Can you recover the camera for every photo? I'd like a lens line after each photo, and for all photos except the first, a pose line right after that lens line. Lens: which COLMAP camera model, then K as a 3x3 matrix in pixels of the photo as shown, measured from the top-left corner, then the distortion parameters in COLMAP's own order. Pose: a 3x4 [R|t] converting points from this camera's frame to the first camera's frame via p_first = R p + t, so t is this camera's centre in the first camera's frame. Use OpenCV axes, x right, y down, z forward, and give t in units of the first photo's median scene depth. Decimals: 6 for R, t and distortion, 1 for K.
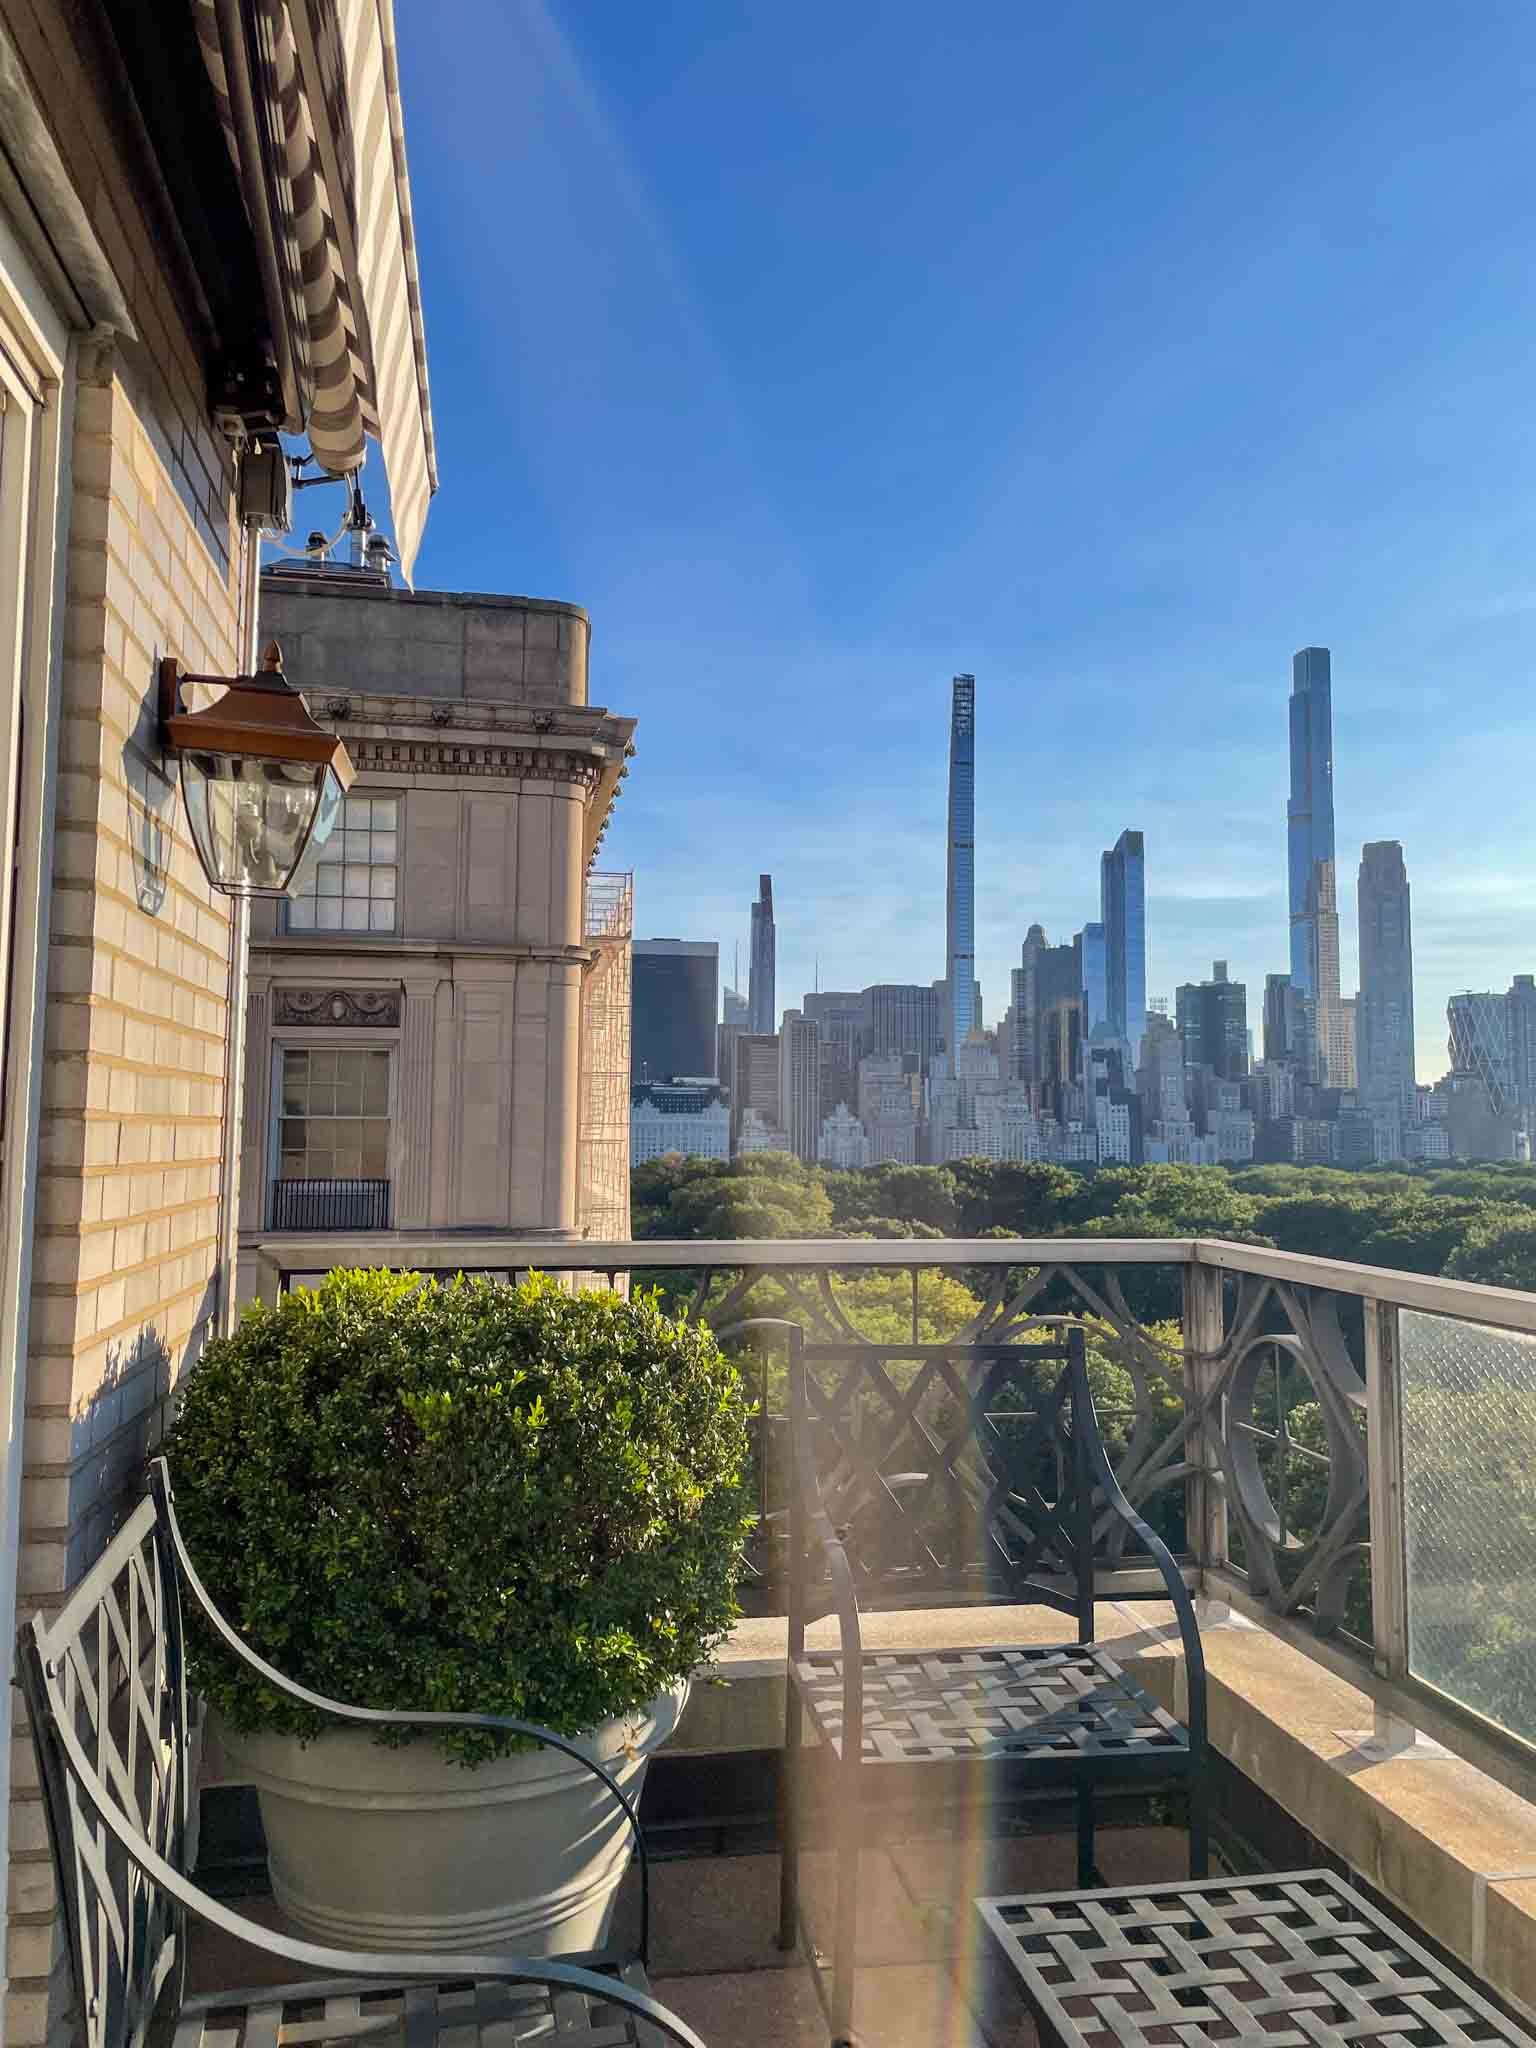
lens RADIAL K [[1560.4, 0, 773.3], [0, 1560.4, 1020.3], [0, 0, 1]] dist [0.104765, -0.140649]
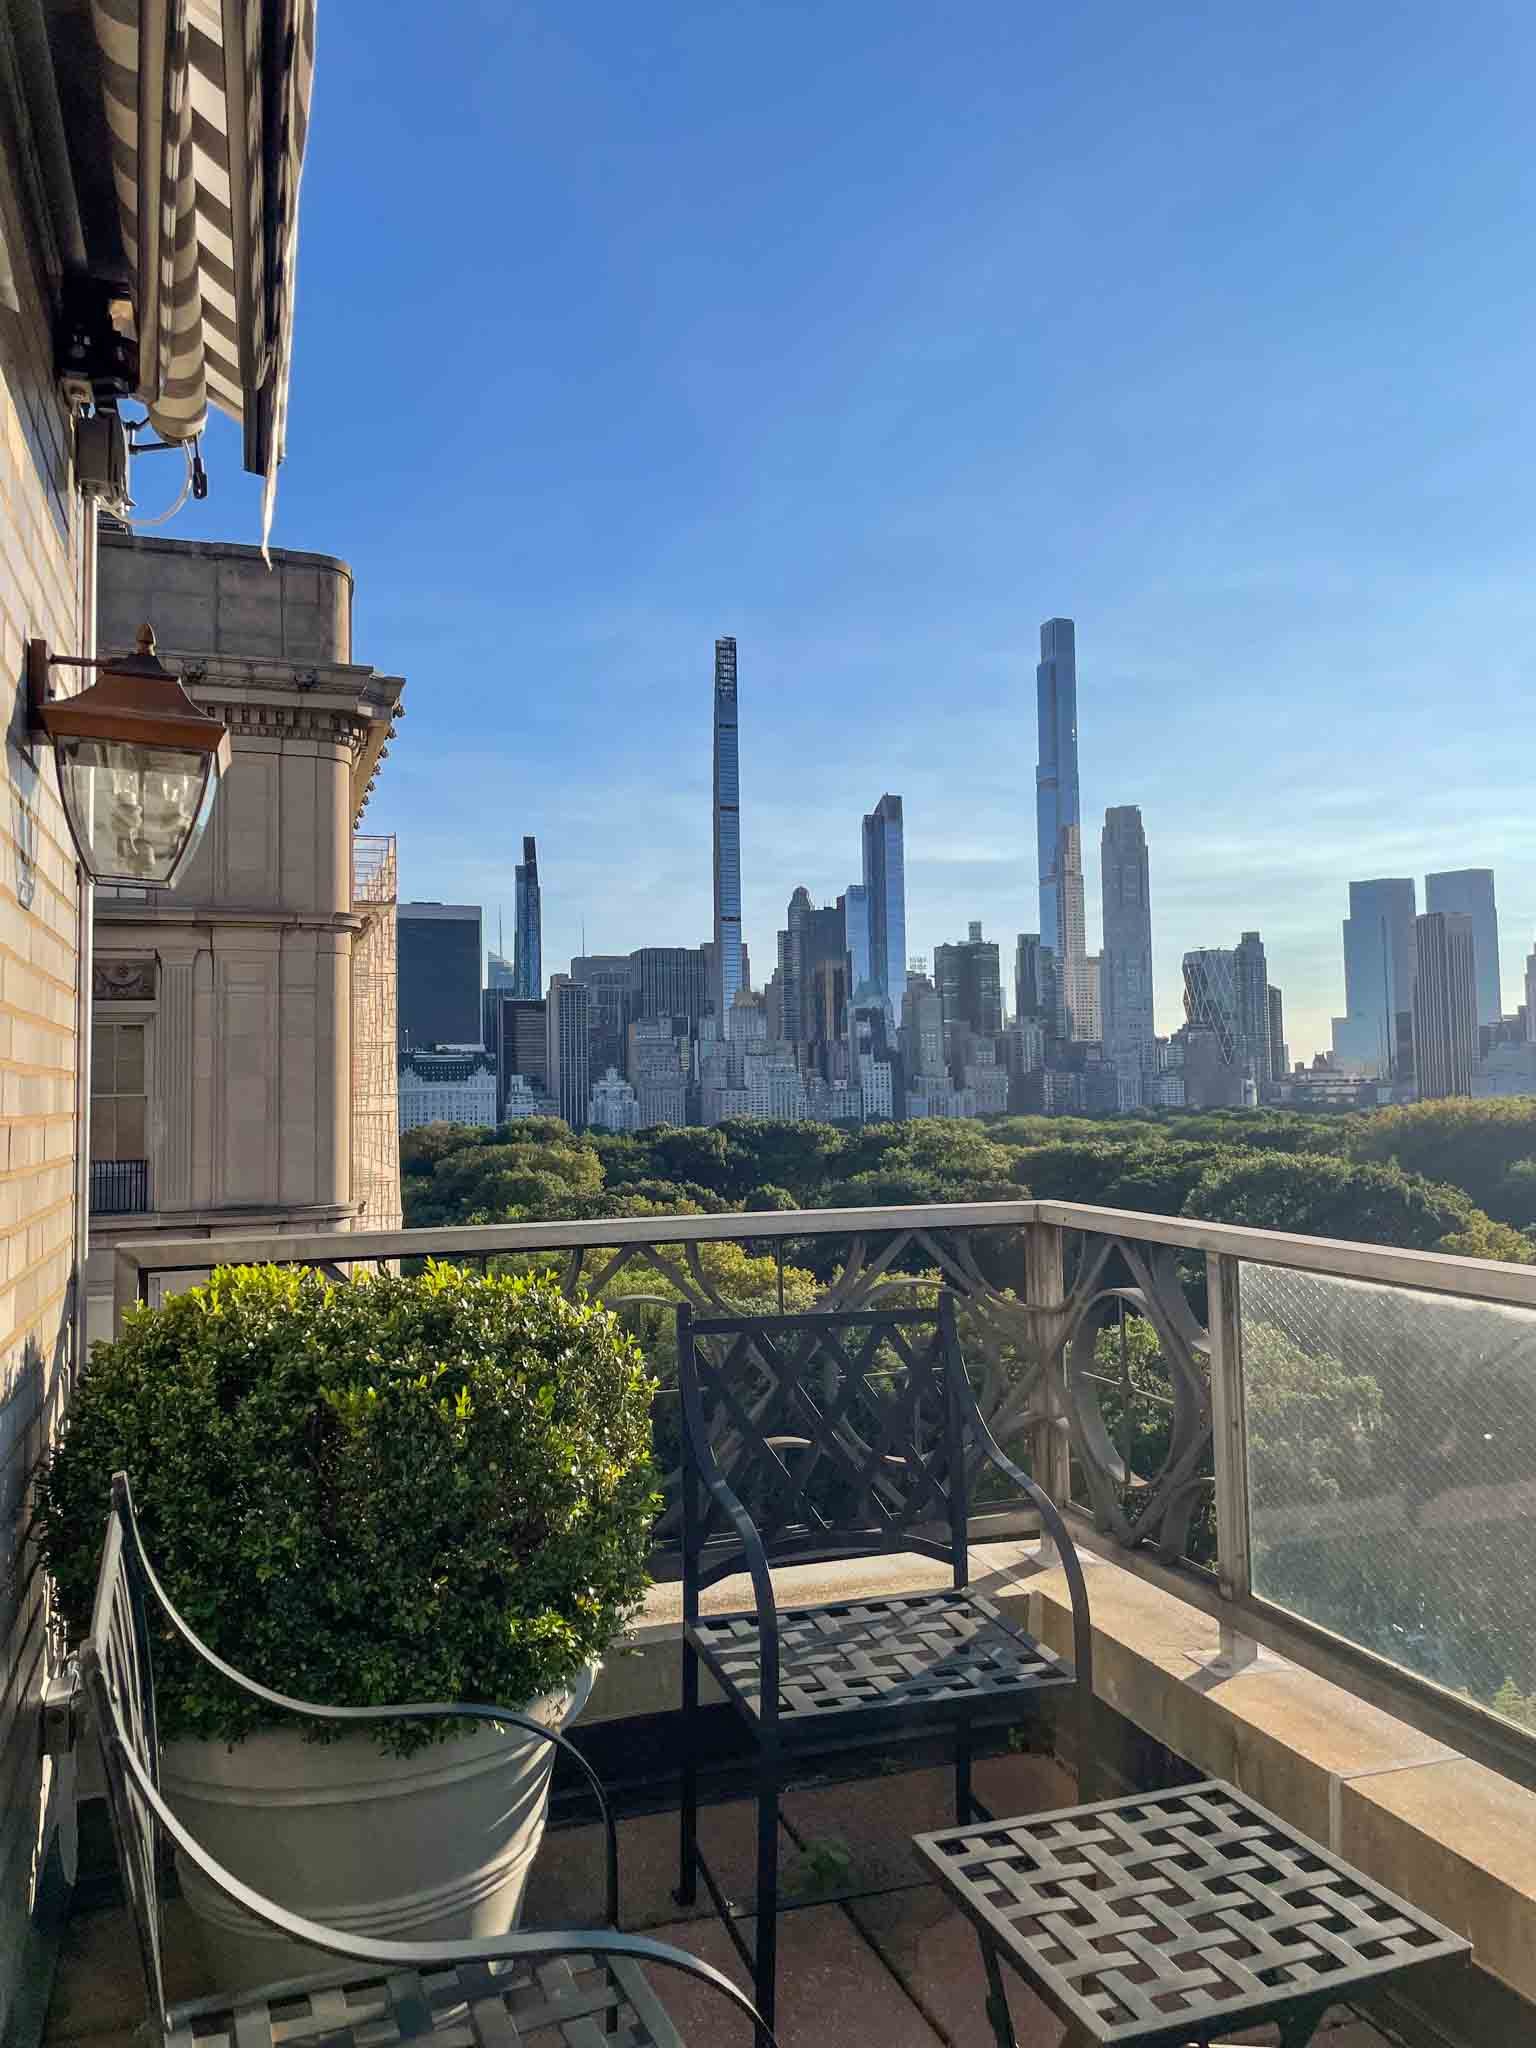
lens RADIAL K [[1560.4, 0, 773.3], [0, 1560.4, 1020.3], [0, 0, 1]] dist [0.104765, -0.140649]
pose [[0.988979, -0.017964, 0.146962, -0.077329], [0.014481, 0.999589, 0.024739, -0.014220], [-0.147346, -0.022338, 0.988833, -0.016981]]
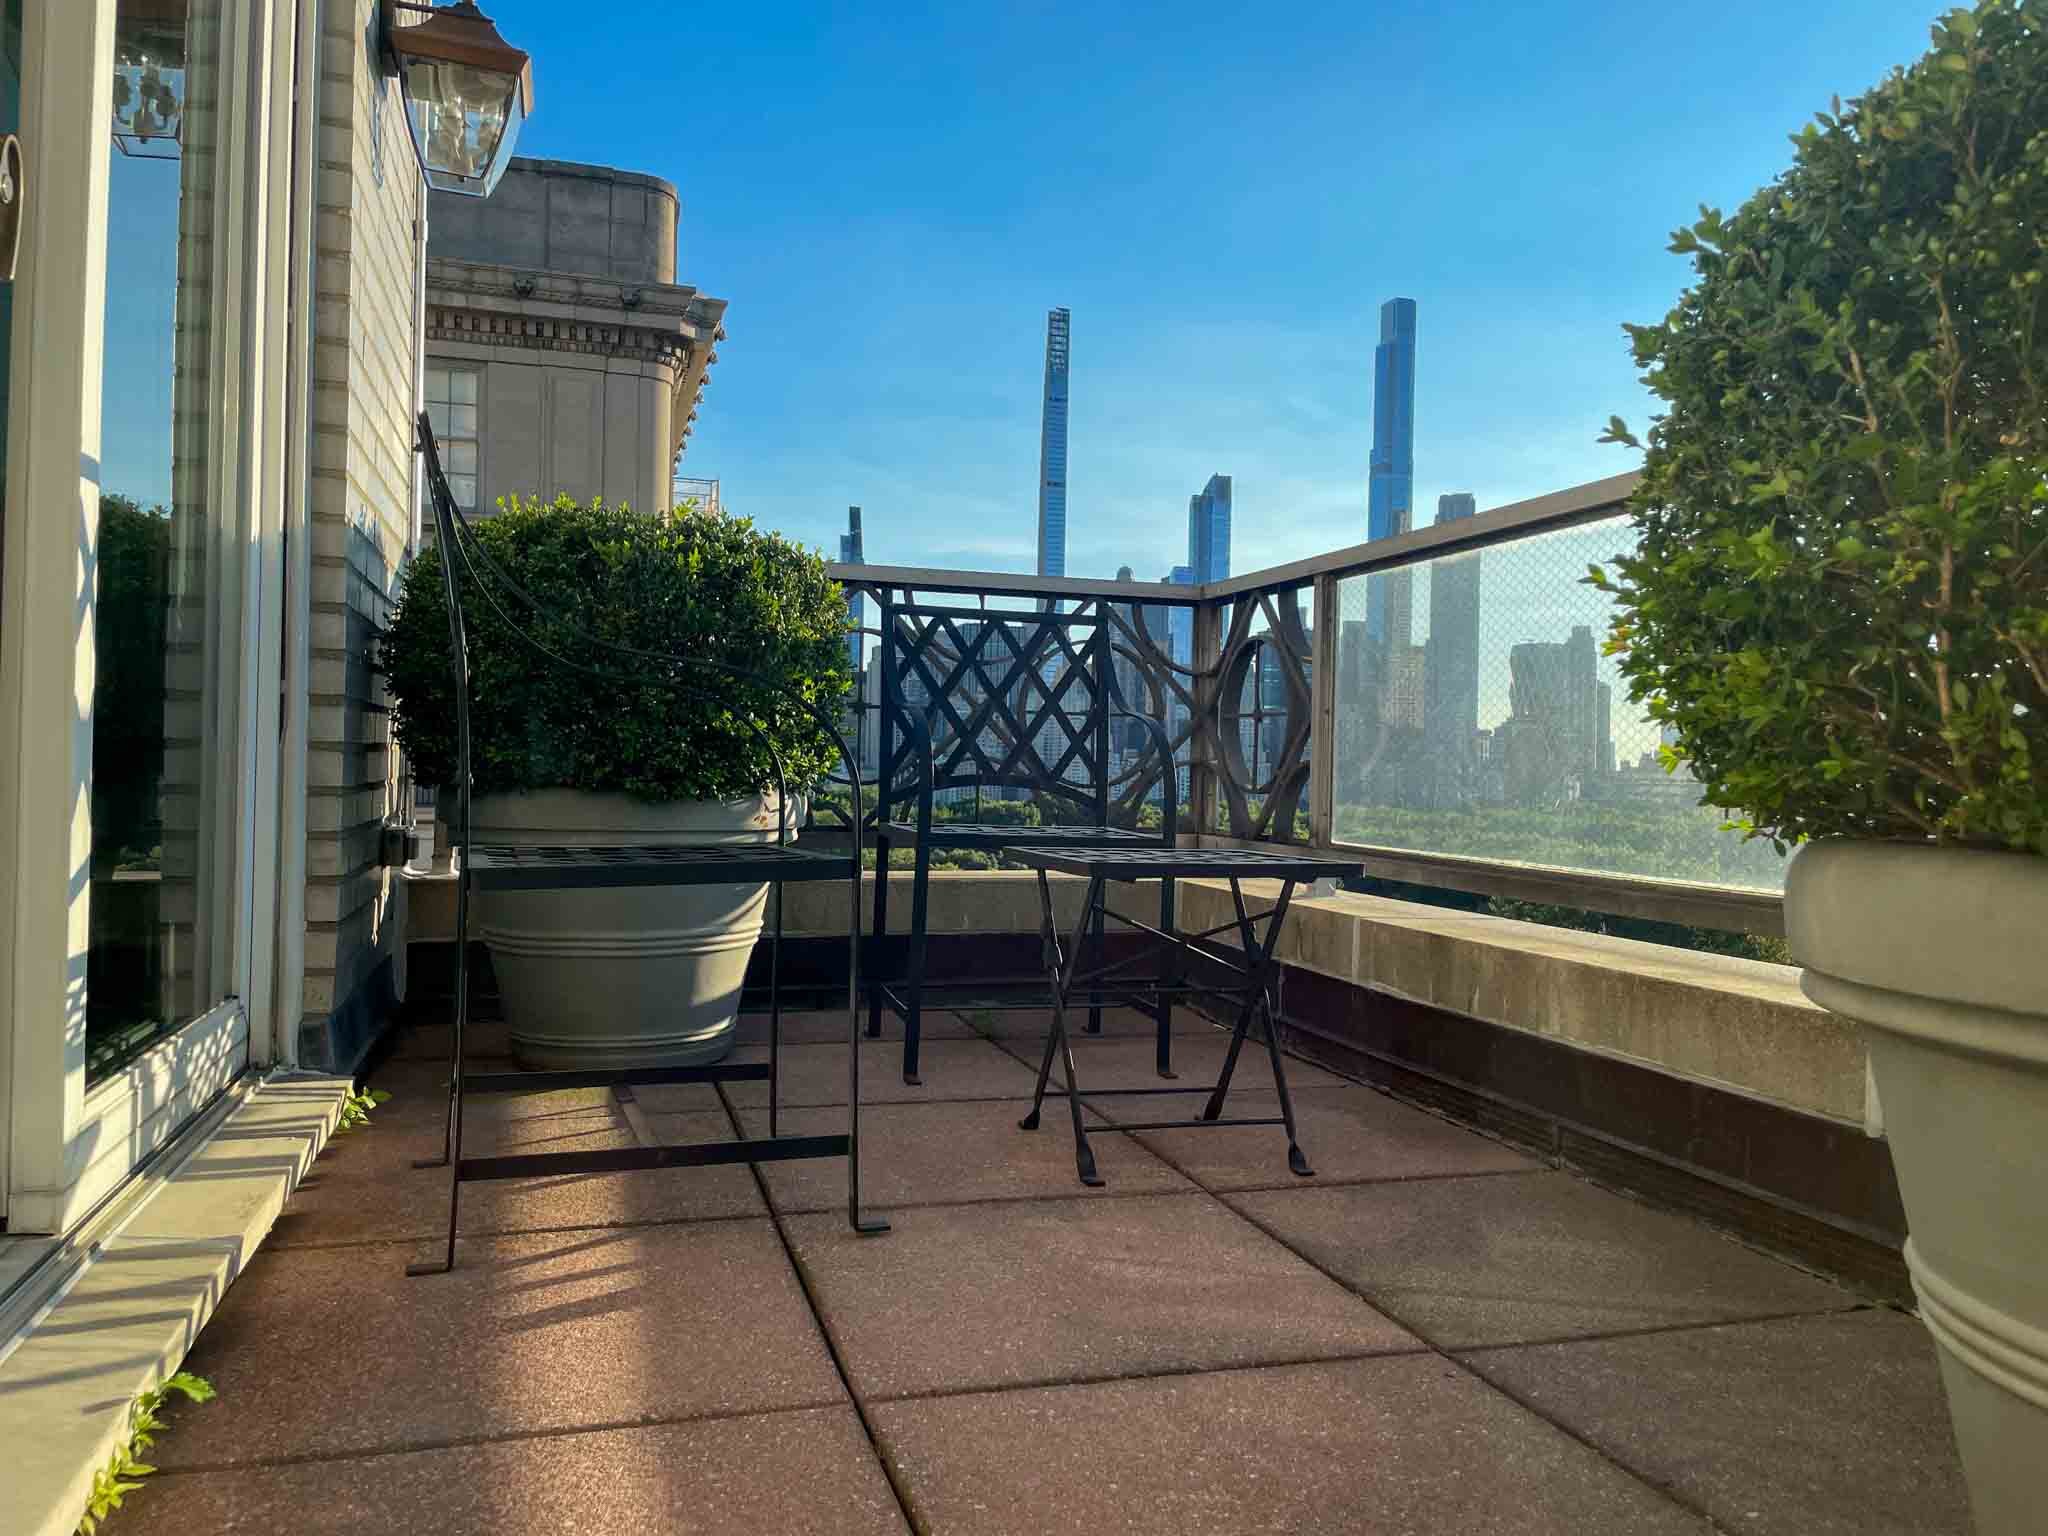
lens RADIAL K [[1560.4, 0, 1034.7], [0, 1560.4, 772.1], [0, 0, 1]] dist [0.104765, -0.140649]
pose [[0.993730, 0.012186, 0.111142, -0.005479], [-0.020285, 0.997196, 0.072034, 0.260334], [-0.109953, -0.073837, 0.991190, -0.308528]]
